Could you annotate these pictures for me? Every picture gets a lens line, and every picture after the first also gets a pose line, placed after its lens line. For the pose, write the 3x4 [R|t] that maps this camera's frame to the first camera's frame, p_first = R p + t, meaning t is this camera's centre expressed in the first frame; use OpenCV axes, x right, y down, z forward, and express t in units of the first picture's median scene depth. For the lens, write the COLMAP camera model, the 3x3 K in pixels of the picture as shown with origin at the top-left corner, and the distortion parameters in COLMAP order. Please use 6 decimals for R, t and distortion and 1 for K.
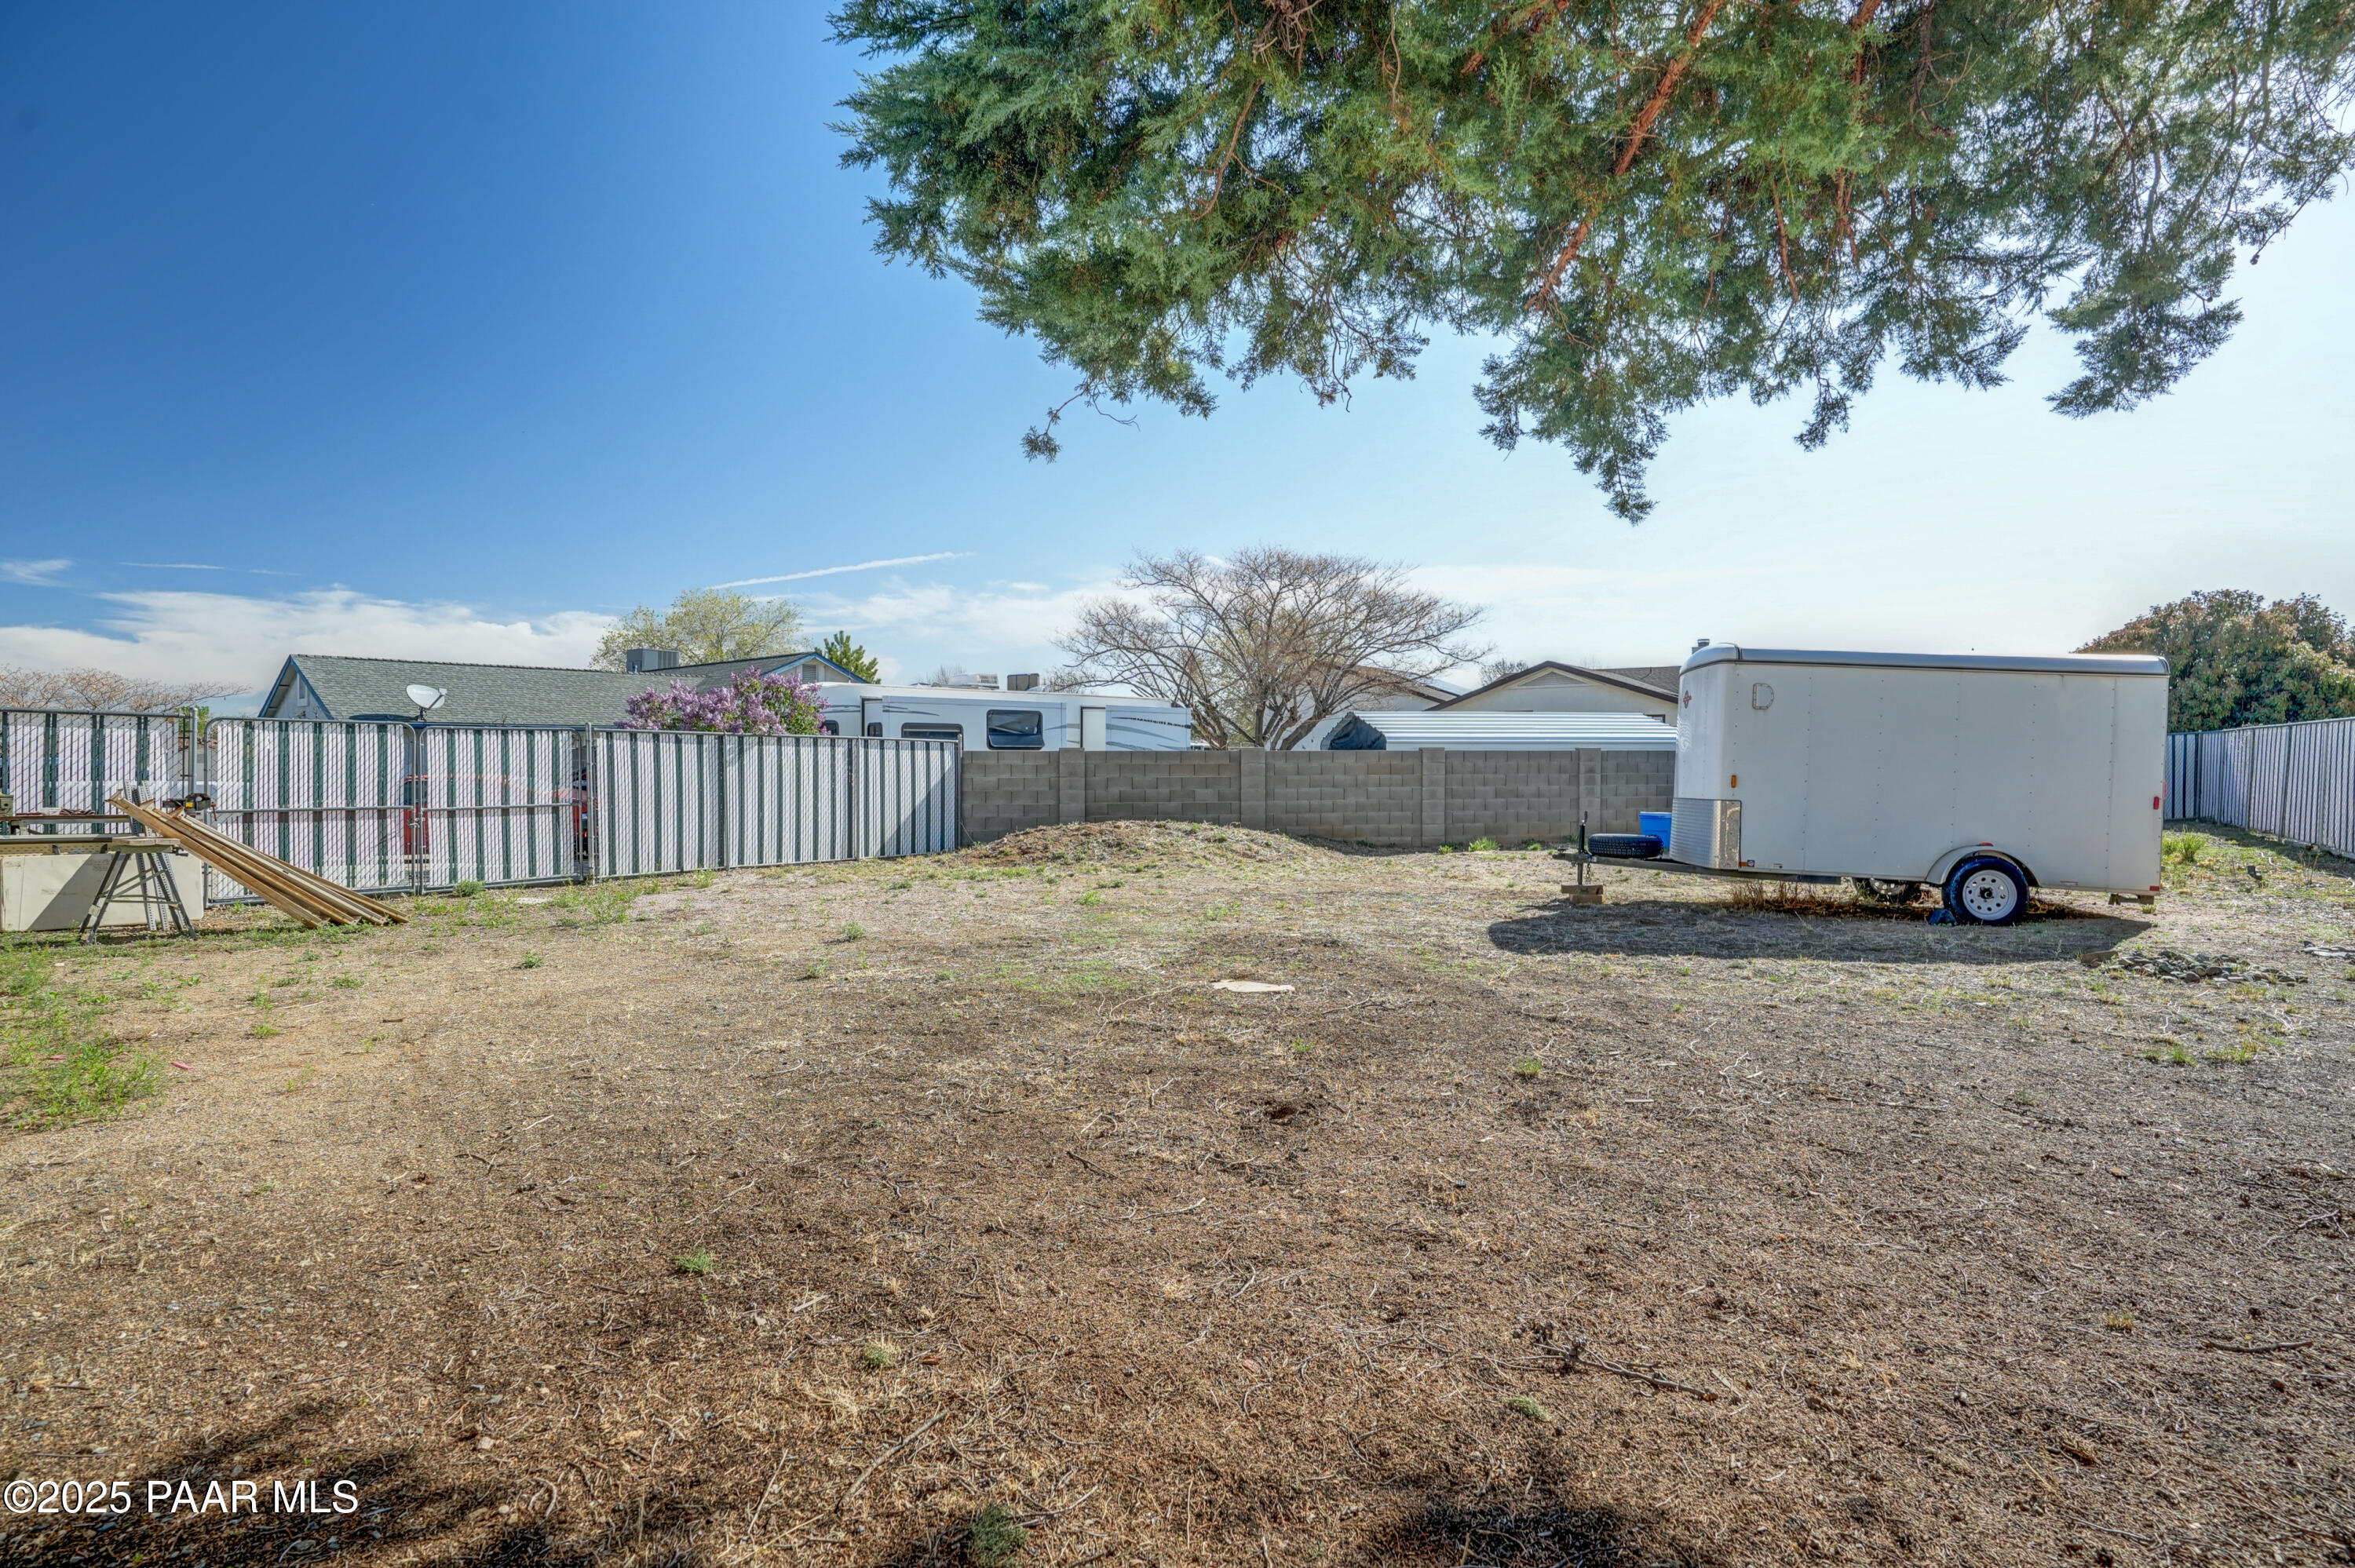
lens RADIAL K [[1143.4, 0, 1180.1], [0, 1143.4, 775.4], [0, 0, 1]] dist [-0.072722, 0.028020]
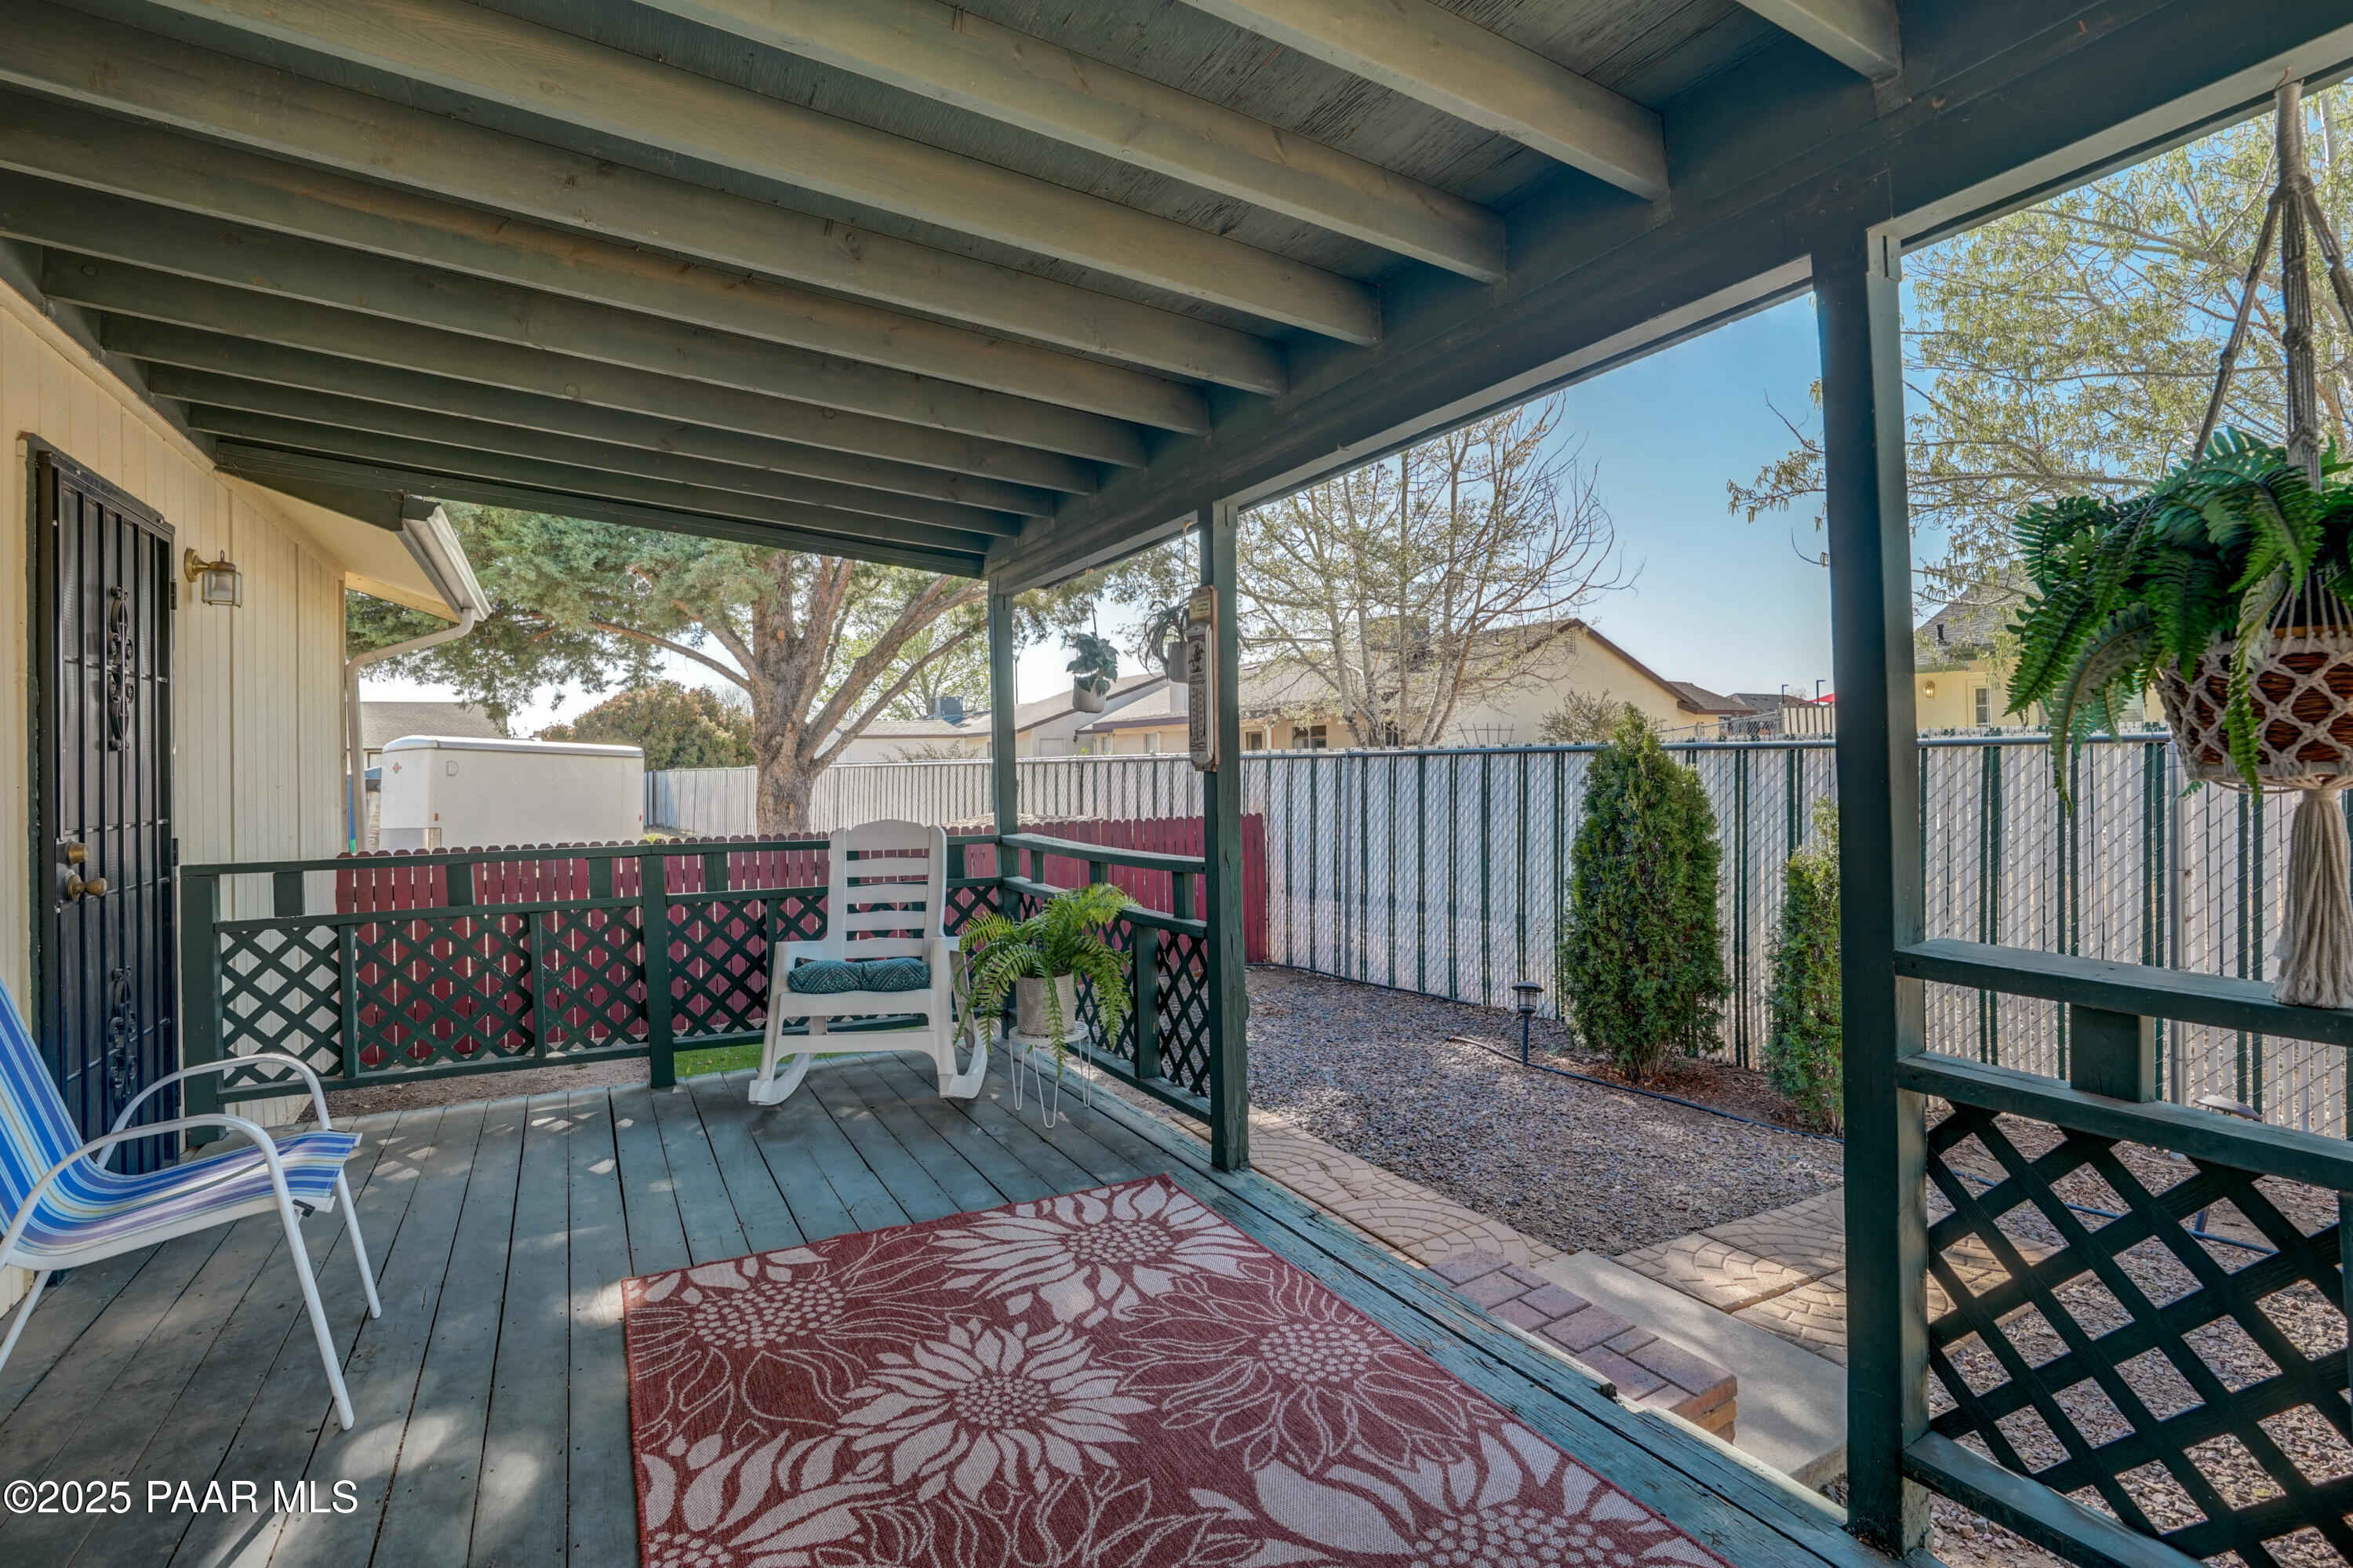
lens RADIAL K [[1142.6, 0, 1179.1], [0, 1142.6, 775.4], [0, 0, 1]] dist [-0.072722, 0.028020]
pose [[0.374532, -0.010390, 0.927156, -0.301958], [0.026227, 0.999656, 0.000607, -0.013373], [-0.926843, 0.024089, 0.374676, -0.319820]]
